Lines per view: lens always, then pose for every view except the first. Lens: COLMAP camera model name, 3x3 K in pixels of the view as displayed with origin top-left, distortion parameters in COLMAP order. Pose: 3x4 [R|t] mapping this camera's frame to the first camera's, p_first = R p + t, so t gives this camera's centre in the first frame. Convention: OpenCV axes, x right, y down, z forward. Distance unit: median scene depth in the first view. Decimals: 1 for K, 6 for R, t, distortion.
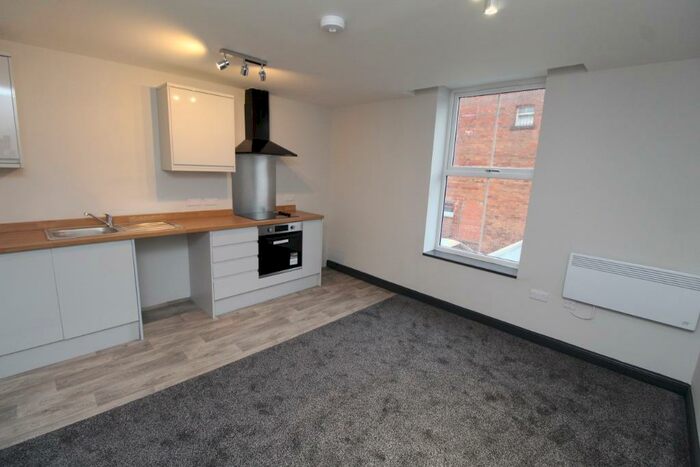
lens RADIAL K [[321.6, 0, 336.3], [0, 321.6, 232.8], [0, 0, 1]] dist [-0.008847, 0.000567]
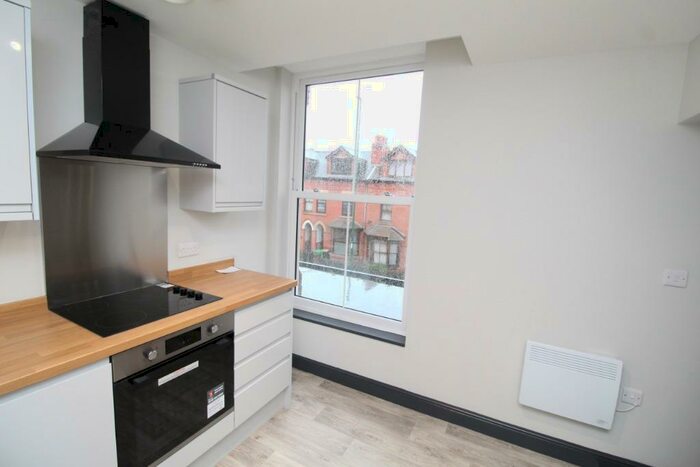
lens RADIAL K [[321.6, 0, 331.9], [0, 321.6, 235.6], [0, 0, 1]] dist [-0.008847, 0.000567]
pose [[0.965148, -0.025303, 0.260480, -0.089537], [0.041727, 0.997461, -0.057717, -0.113179], [-0.258358, 0.066574, 0.963753, 0.540399]]
